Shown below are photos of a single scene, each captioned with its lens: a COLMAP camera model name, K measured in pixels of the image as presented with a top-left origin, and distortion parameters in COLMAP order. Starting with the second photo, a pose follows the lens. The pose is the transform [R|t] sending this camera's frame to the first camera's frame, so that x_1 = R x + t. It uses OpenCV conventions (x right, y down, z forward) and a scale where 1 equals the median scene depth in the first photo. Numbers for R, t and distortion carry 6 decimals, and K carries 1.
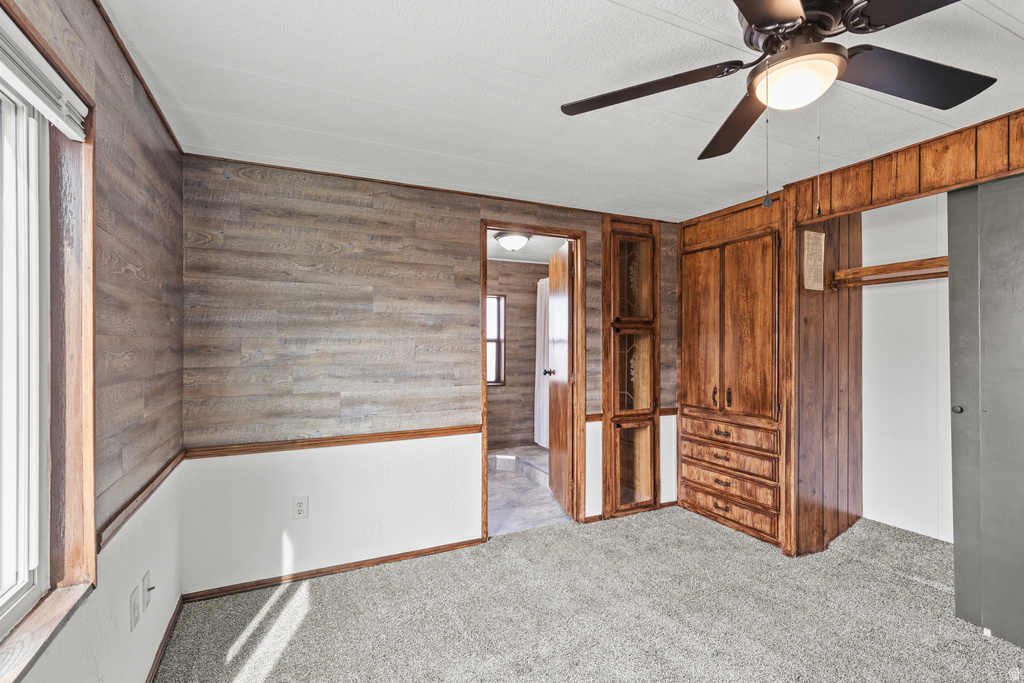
lens RADIAL K [[471.2, 0, 515.0], [0, 471.2, 342.4], [0, 0, 1]] dist [0.000904, -0.000474]
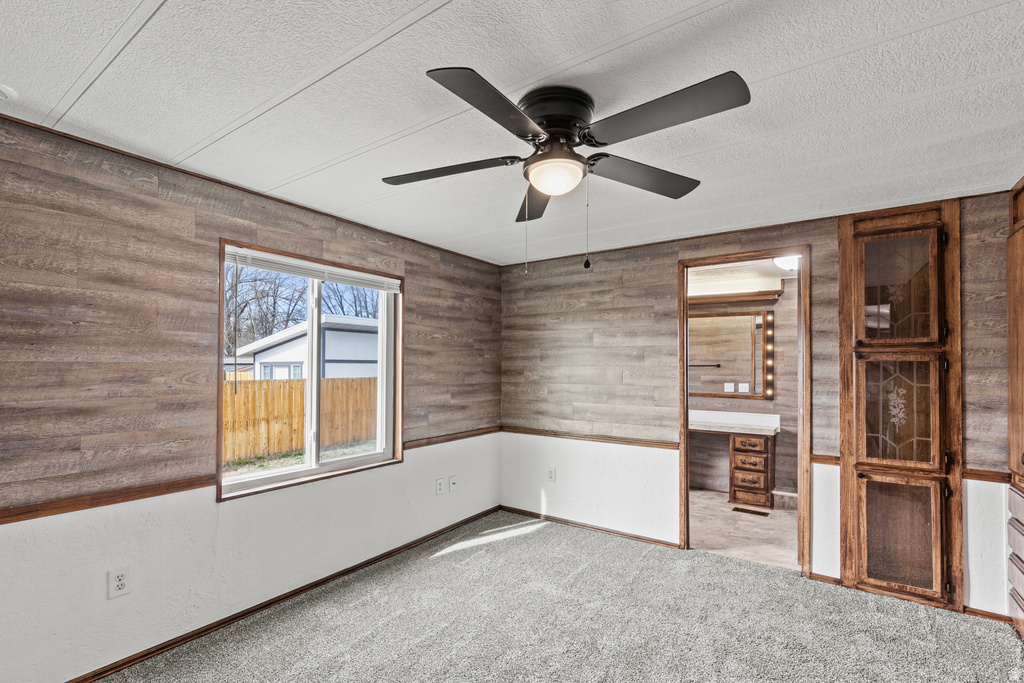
lens RADIAL K [[464.8, 0, 512.8], [0, 464.8, 357.3], [0, 0, 1]] dist [-0.002535, -0.001175]
pose [[0.494362, -0.012622, -0.869164, 0.684287], [-0.004514, 0.999844, -0.017087, -0.008547], [0.869244, 0.012371, 0.494228, 0.103581]]
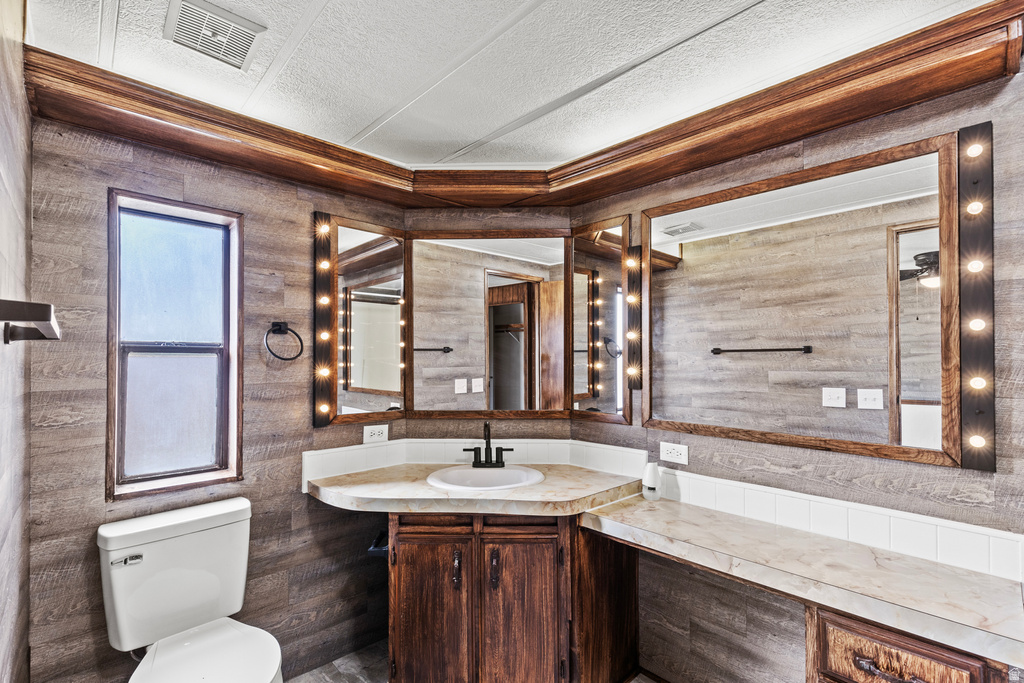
lens RADIAL K [[471.2, 0, 515.0], [0, 471.2, 342.4], [0, 0, 1]] dist [0.000904, -0.000474]
pose [[0.321817, -0.028301, -0.946379, 0.019701], [-0.003313, 0.999513, -0.031017, 0.008012], [0.946796, 0.013117, 0.321567, 1.104559]]
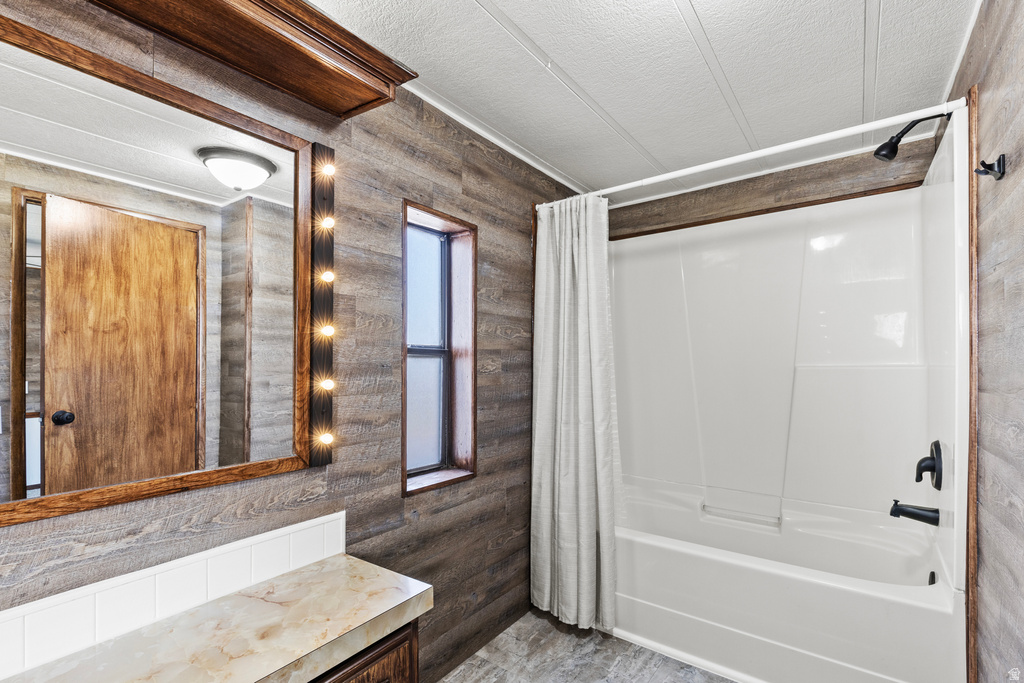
lens RADIAL K [[464.8, 0, 512.8], [0, 464.8, 357.3], [0, 0, 1]] dist [-0.002535, -0.001175]
pose [[0.878910, 0.003395, 0.476975, -0.284447], [0.003543, 0.999901, -0.013645, 0.009983], [-0.476974, 0.013682, 0.878811, 1.149349]]
